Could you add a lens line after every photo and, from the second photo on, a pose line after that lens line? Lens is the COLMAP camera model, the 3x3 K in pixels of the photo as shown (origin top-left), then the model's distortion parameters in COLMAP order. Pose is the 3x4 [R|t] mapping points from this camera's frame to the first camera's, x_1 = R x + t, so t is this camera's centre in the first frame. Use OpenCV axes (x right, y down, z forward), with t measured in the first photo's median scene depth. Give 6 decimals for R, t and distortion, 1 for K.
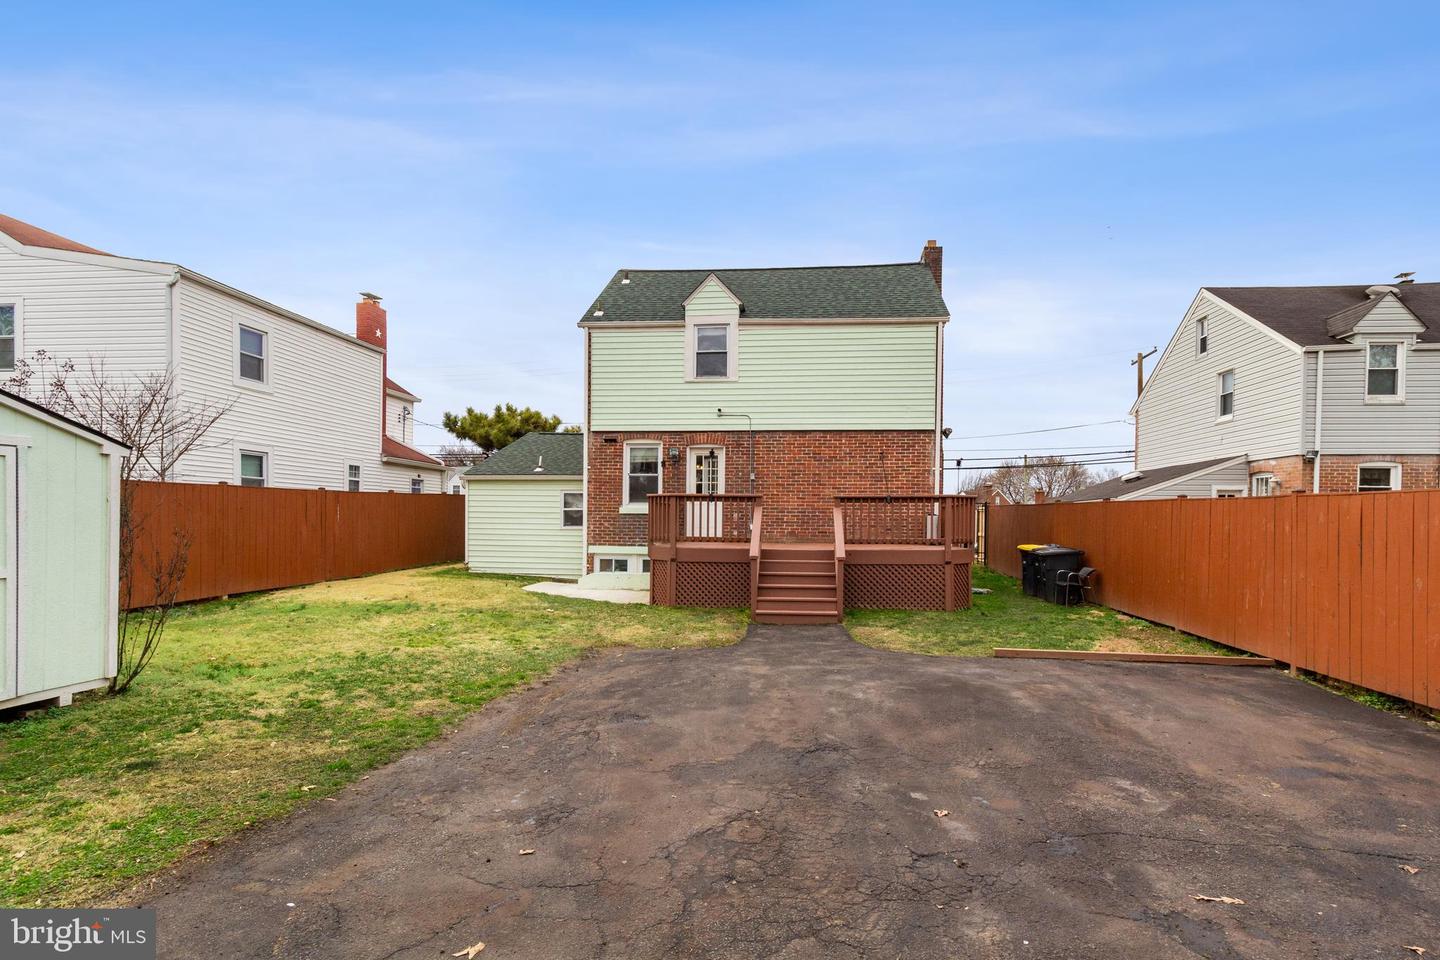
lens RADIAL K [[692.8, 0, 721.3], [0, 692.8, 509.2], [0, 0, 1]] dist [0.000665, 0.000492]
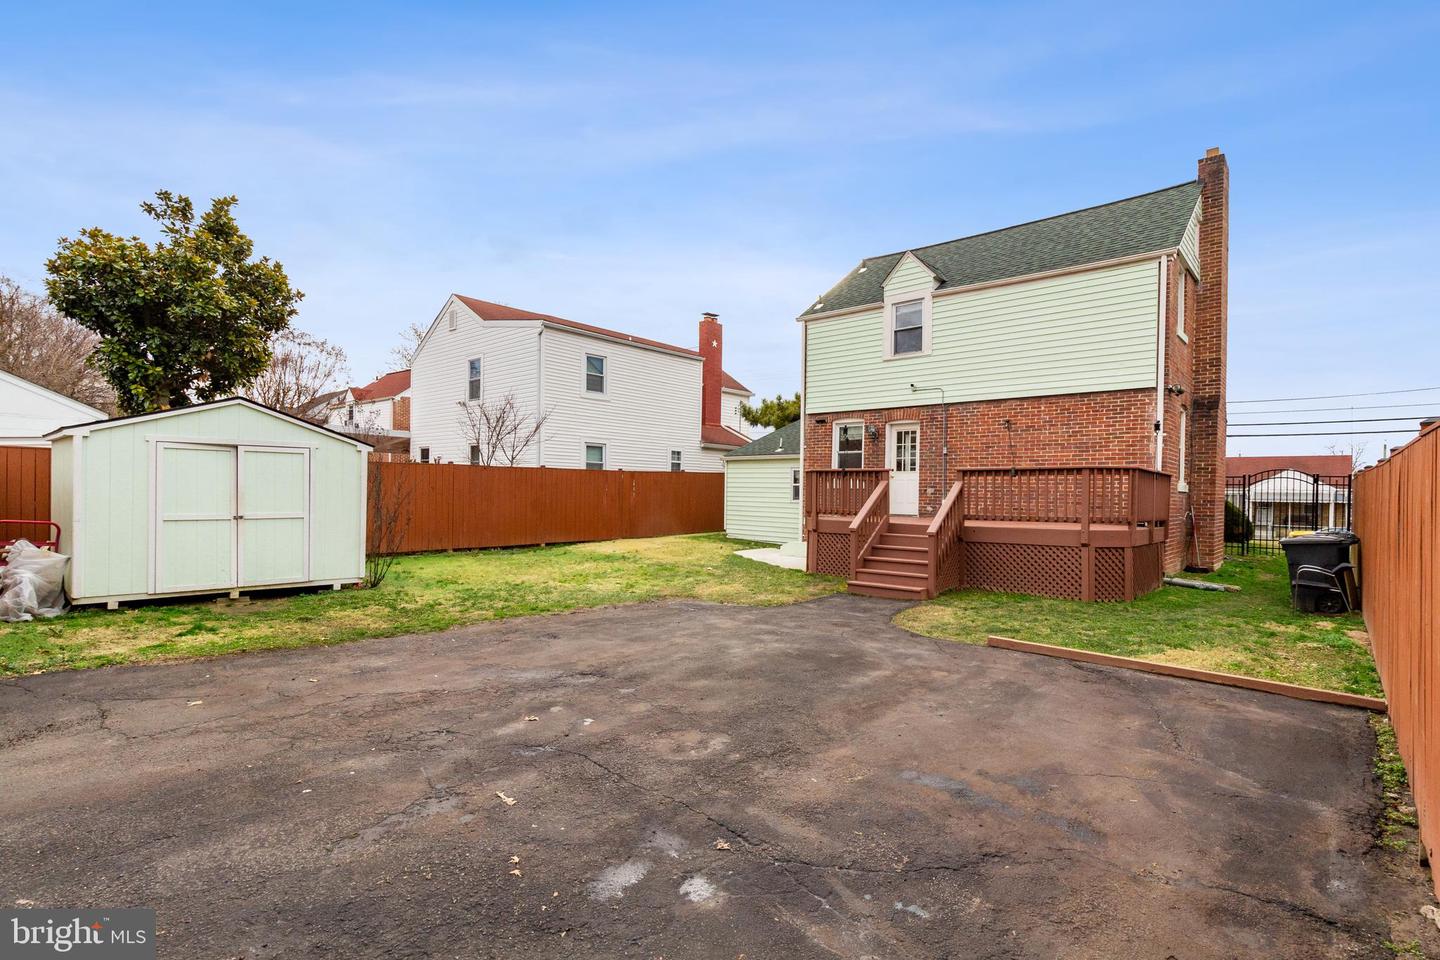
lens RADIAL K [[666.1, 0, 720.0], [0, 666.1, 480.0], [0, 0, 1]] dist [0.000841, 0.000173]
pose [[0.820869, -0.005421, -0.571091, 0.316242], [-0.001042, 0.999939, -0.010990, 0.004914], [0.571115, 0.009617, 0.820813, 0.049513]]
